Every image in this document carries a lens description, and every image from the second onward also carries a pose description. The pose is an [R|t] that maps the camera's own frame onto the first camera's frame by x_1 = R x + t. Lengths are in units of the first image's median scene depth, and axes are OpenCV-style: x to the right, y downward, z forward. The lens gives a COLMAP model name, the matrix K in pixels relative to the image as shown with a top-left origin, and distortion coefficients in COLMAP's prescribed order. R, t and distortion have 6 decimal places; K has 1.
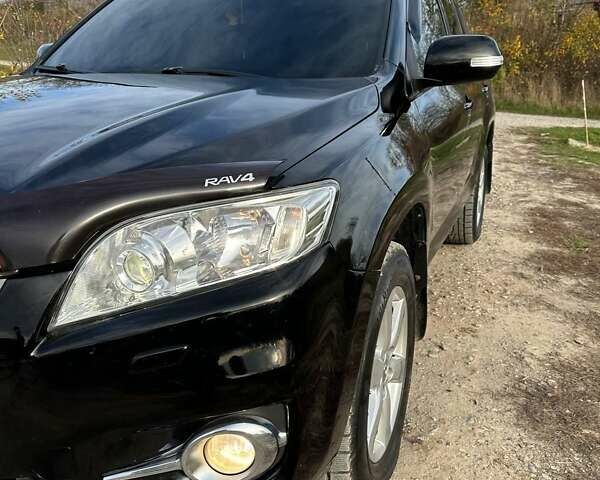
lens RADIAL K [[562.8, 0, 300.2], [0, 562.8, 237.8], [0, 0, 1]] dist [0.132232, -0.253788]
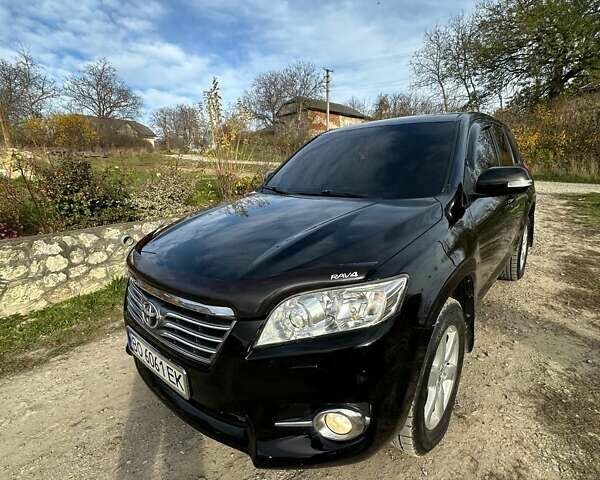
lens RADIAL K [[318.8, 0, 299.3], [0, 318.8, 241.1], [0, 0, 1]] dist [-0.004357, 0.001148]
pose [[0.945785, 0.034677, -0.322937, 0.036512], [-0.045336, 0.998645, -0.025541, -0.093826], [0.321614, 0.038797, 0.946076, -0.026942]]
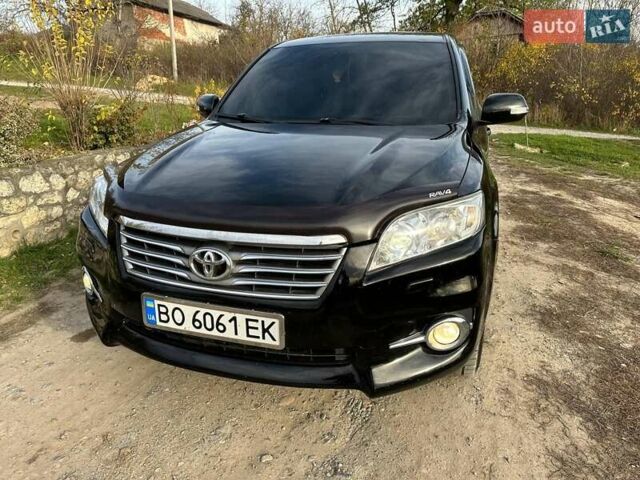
lens RADIAL K [[453.5, 0, 319.9], [0, 453.5, 236.6], [0, 0, 1]] dist [0.063119, -0.077729]
pose [[0.996997, -0.033757, 0.069693, -0.330043], [0.031480, 0.998943, 0.033507, -0.010368], [-0.070750, -0.031213, 0.997006, -0.265308]]
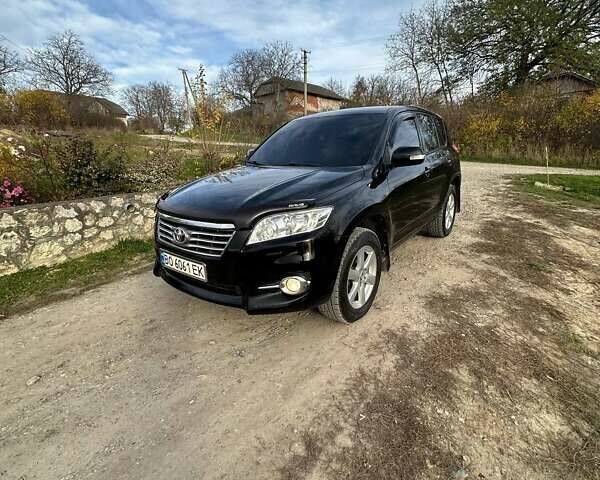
lens RADIAL K [[318.8, 0, 299.7], [0, 318.8, 241.7], [0, 0, 1]] dist [-0.002475, 0.000028]
pose [[0.965005, 0.043840, -0.258541, 0.200735], [-0.038464, 0.998926, 0.025816, 0.032981], [0.259395, -0.014968, 0.965655, -0.422355]]
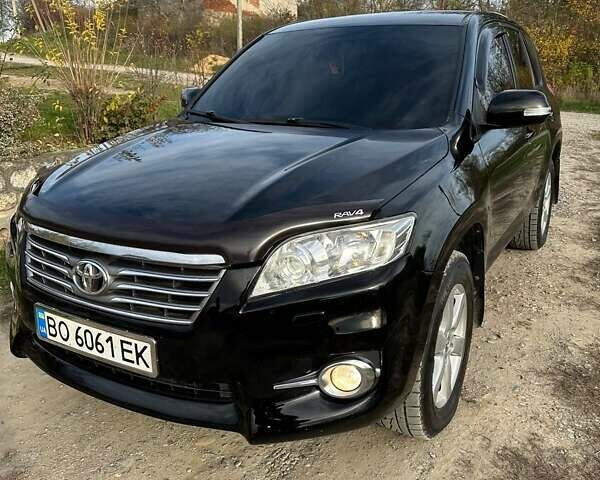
lens RADIAL K [[562.8, 0, 300.2], [0, 562.8, 237.8], [0, 0, 1]] dist [0.132232, -0.253788]
pose [[0.991344, 0.025385, -0.128809, -0.026561], [-0.024442, 0.999662, 0.008892, -0.022485], [0.128992, -0.005667, 0.991630, -0.331699]]
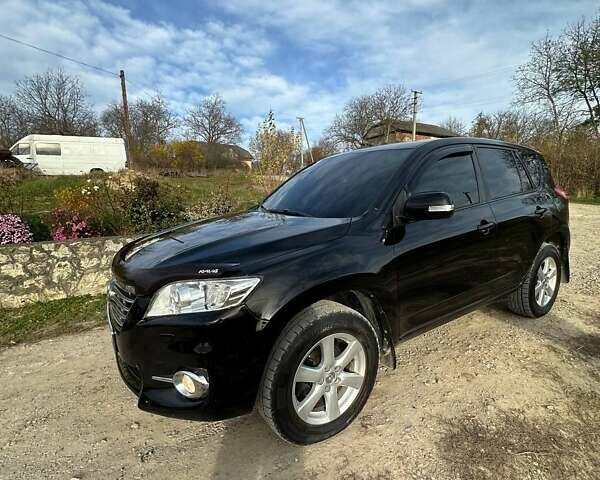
lens RADIAL K [[318.8, 0, 299.7], [0, 318.8, 241.7], [0, 0, 1]] dist [-0.002475, 0.000028]
pose [[0.822259, 0.071945, -0.564547, 0.497081], [-0.129539, 0.989599, -0.062560, -0.099599], [0.554174, 0.124571, 0.823027, 0.033213]]
